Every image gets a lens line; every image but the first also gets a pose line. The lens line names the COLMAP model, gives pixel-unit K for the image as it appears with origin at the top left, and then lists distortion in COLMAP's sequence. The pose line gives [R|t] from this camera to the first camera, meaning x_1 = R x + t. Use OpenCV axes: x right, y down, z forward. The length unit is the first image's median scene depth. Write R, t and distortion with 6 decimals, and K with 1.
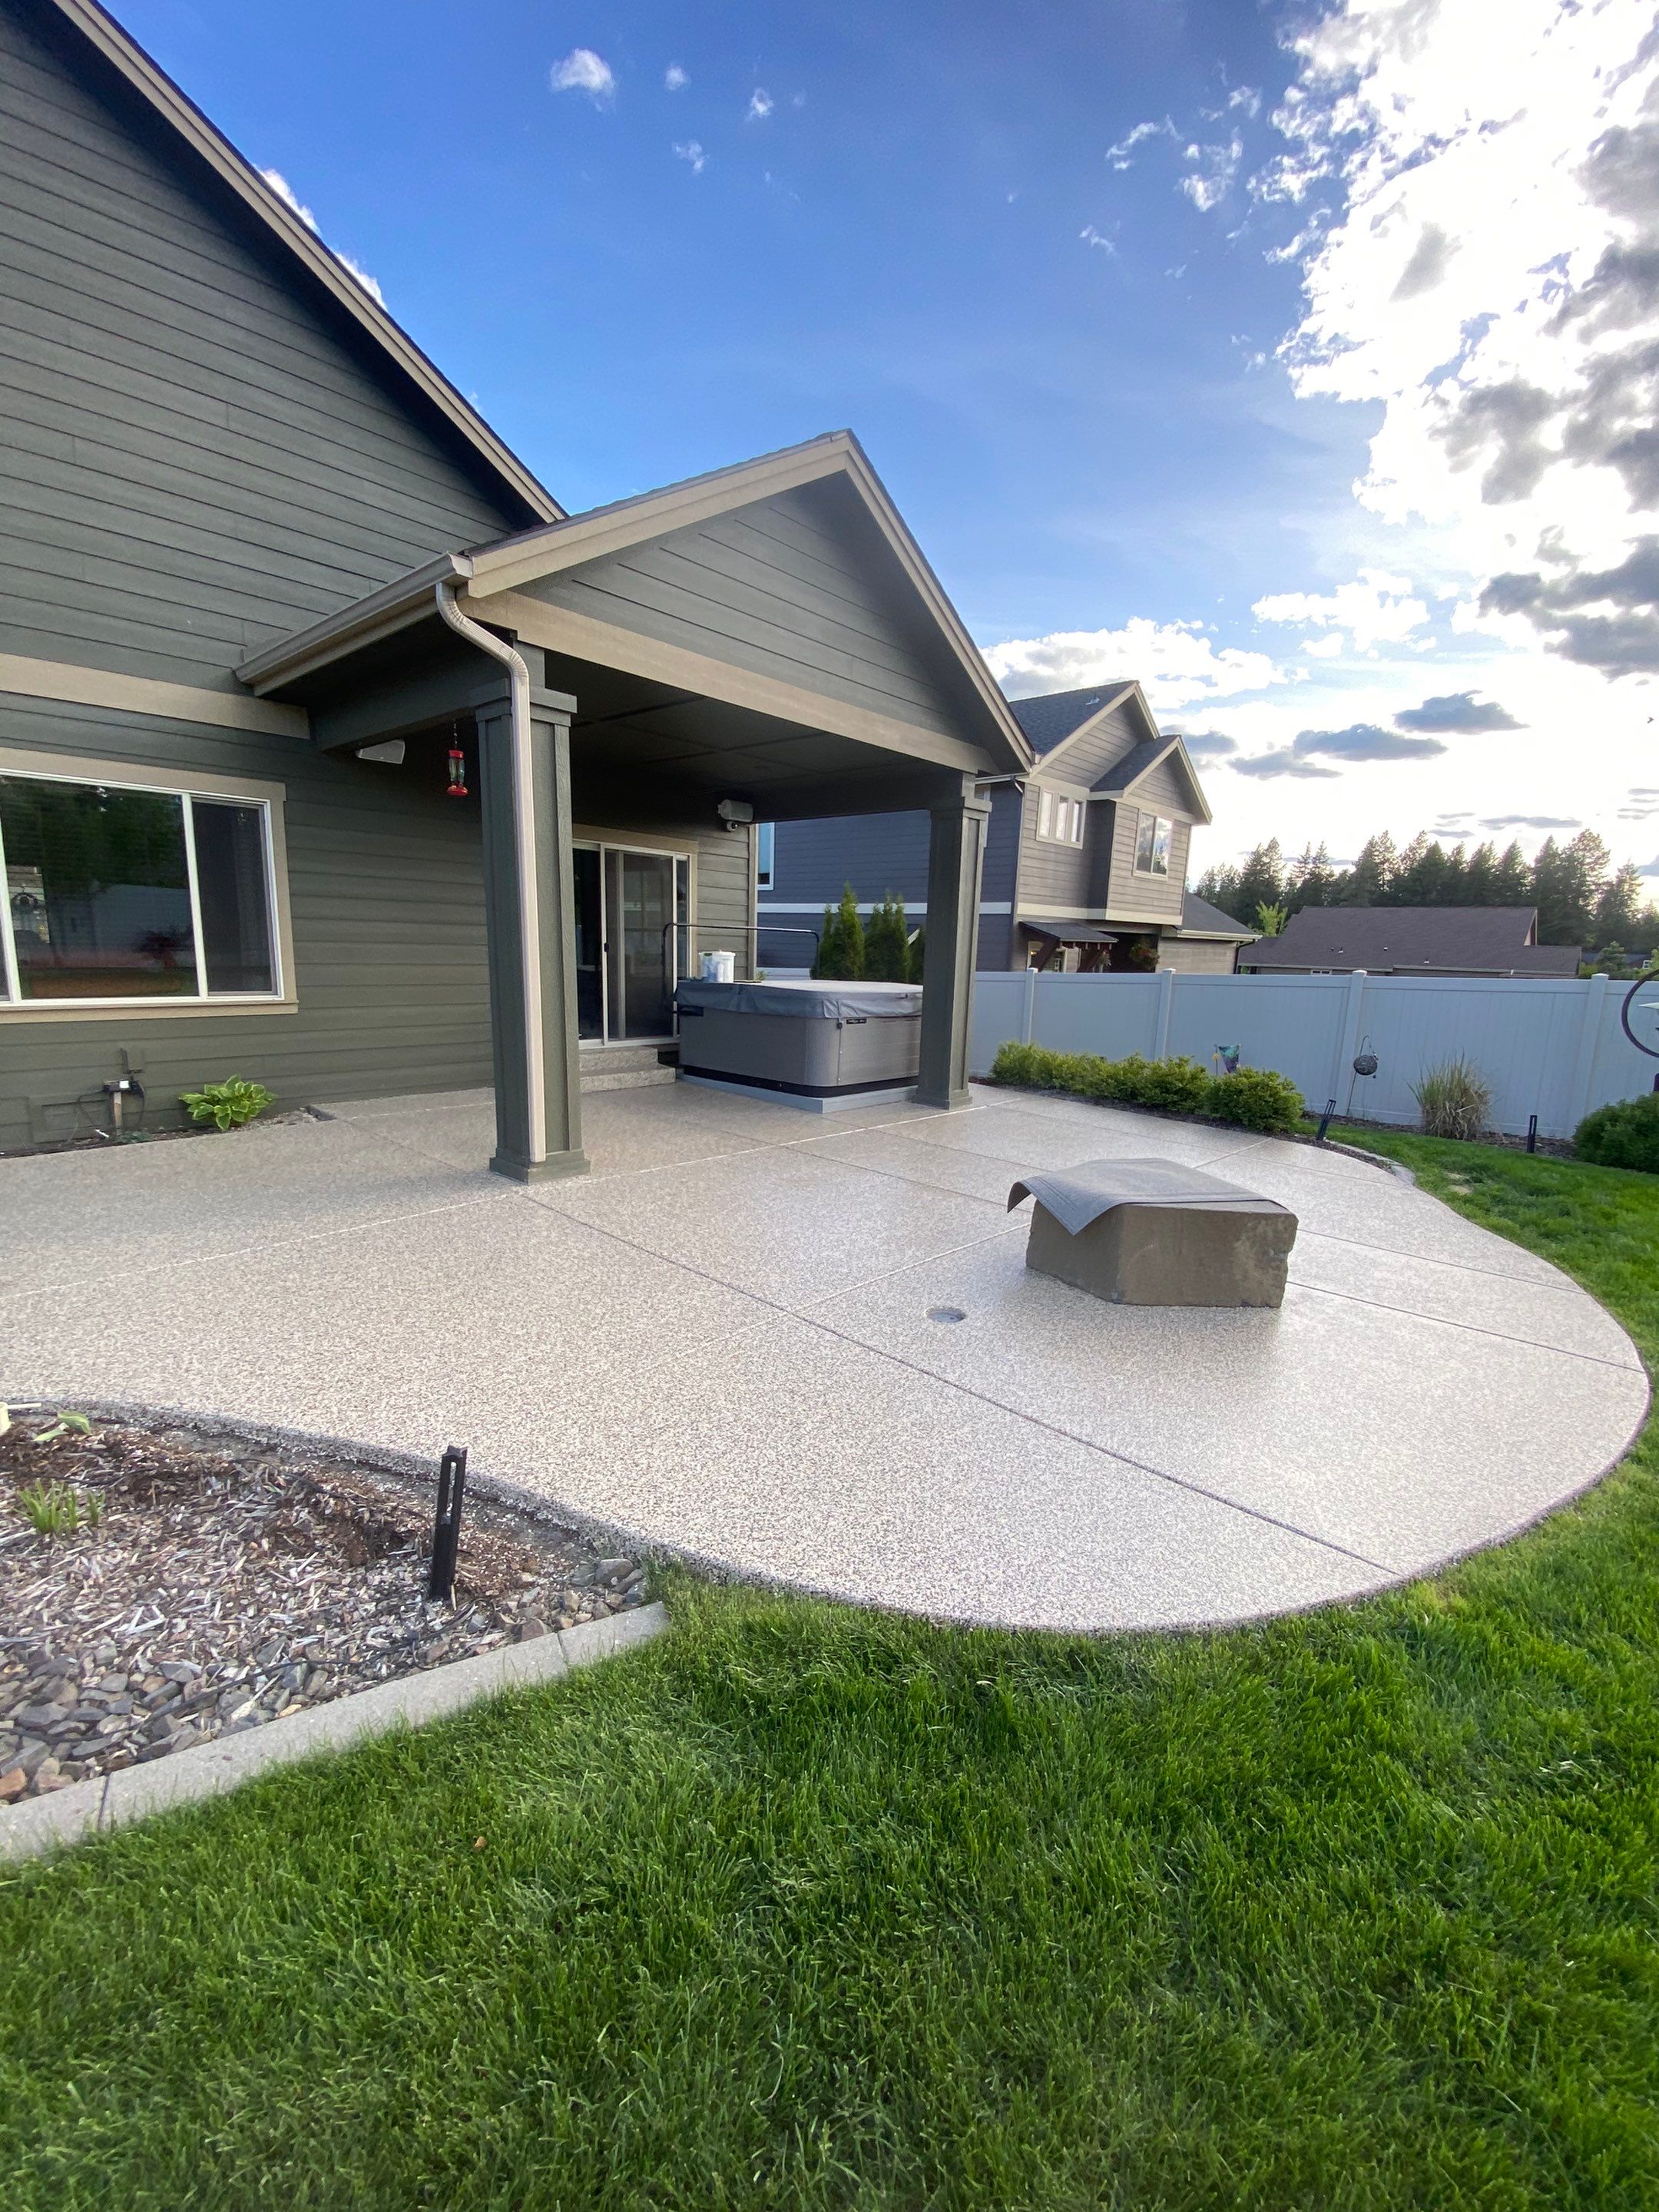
lens RADIAL K [[902.6, 0, 841.9], [0, 902.6, 1105.6], [0, 0, 1]] dist [0.005208, -0.012271]
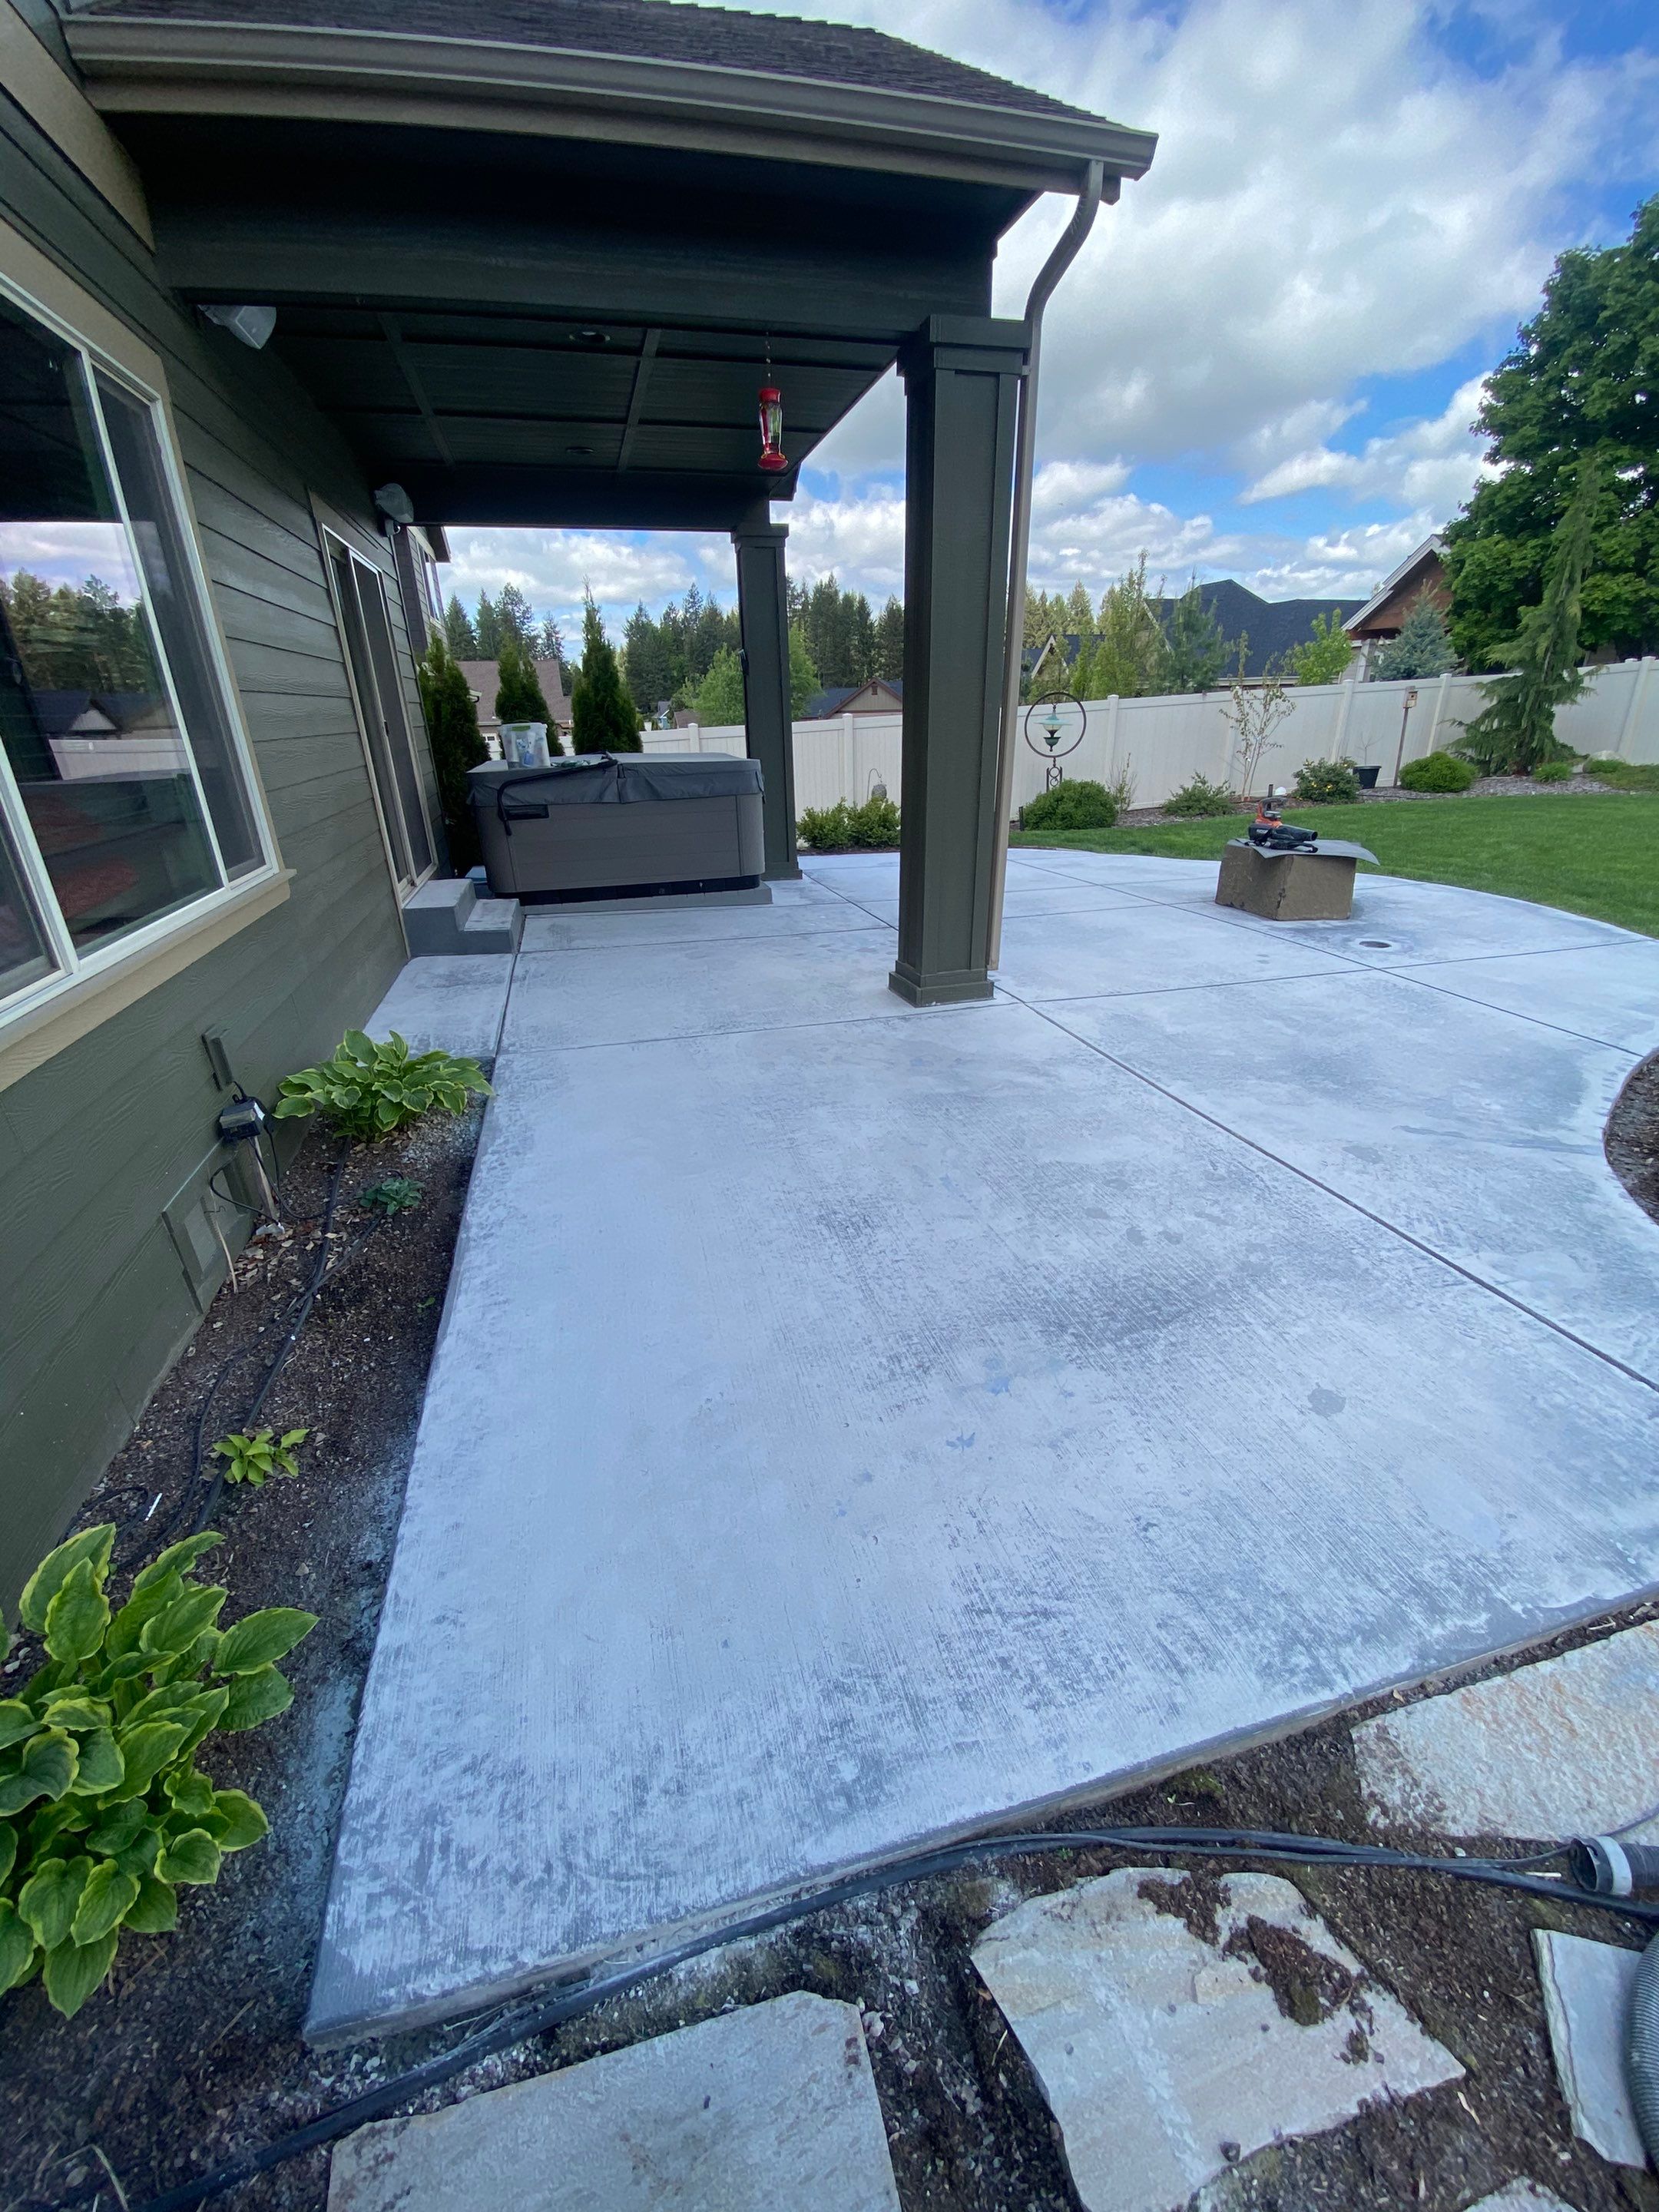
lens RADIAL K [[902.6, 0, 830.5], [0, 902.6, 1112.2], [0, 0, 1]] dist [0.005208, -0.012271]
pose [[0.550363, -0.385221, 0.740747, -0.735896], [0.192108, 0.921823, 0.336656, -0.088785], [-0.812524, -0.042980, 0.581341, 0.394224]]
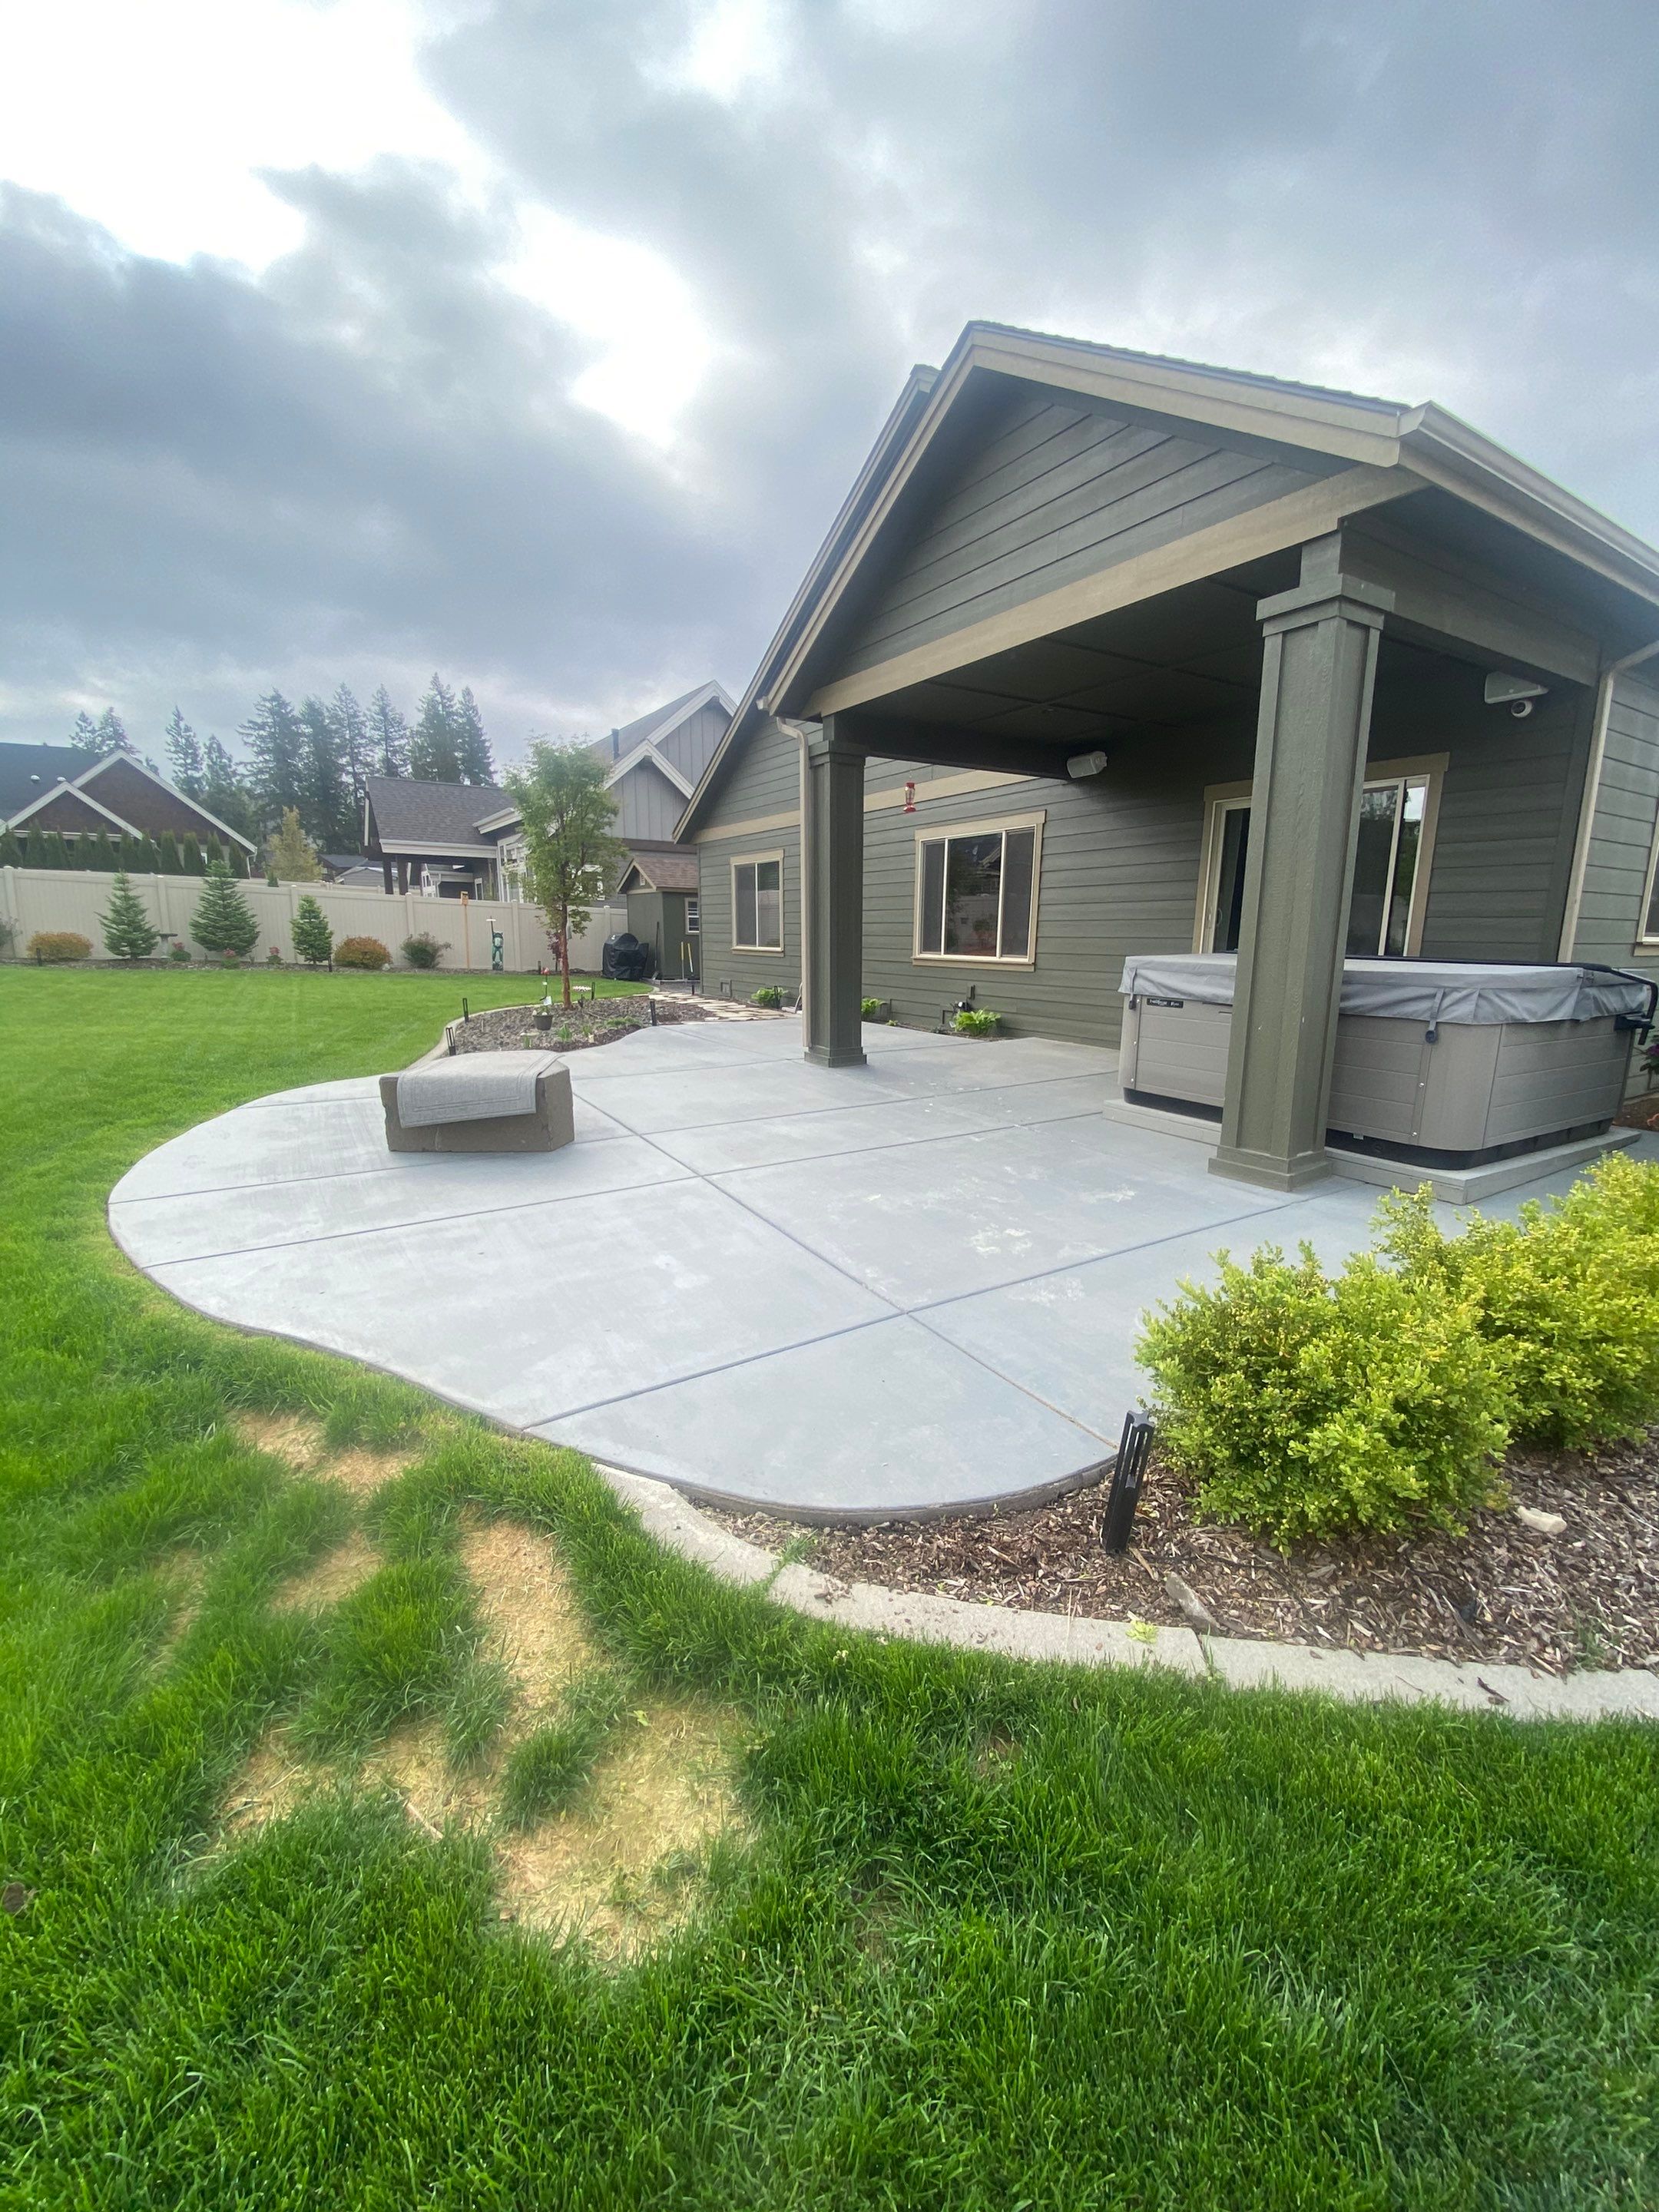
lens RADIAL K [[901.9, 0, 826.6], [0, 901.9, 1103.9], [0, 0, 1]] dist [0.006764, -0.007894]
pose [[-0.284606, 0.143359, -0.947865, 0.756318], [-0.188469, 0.961091, 0.201949, -0.109061], [0.939936, 0.236119, -0.246514, 0.940504]]
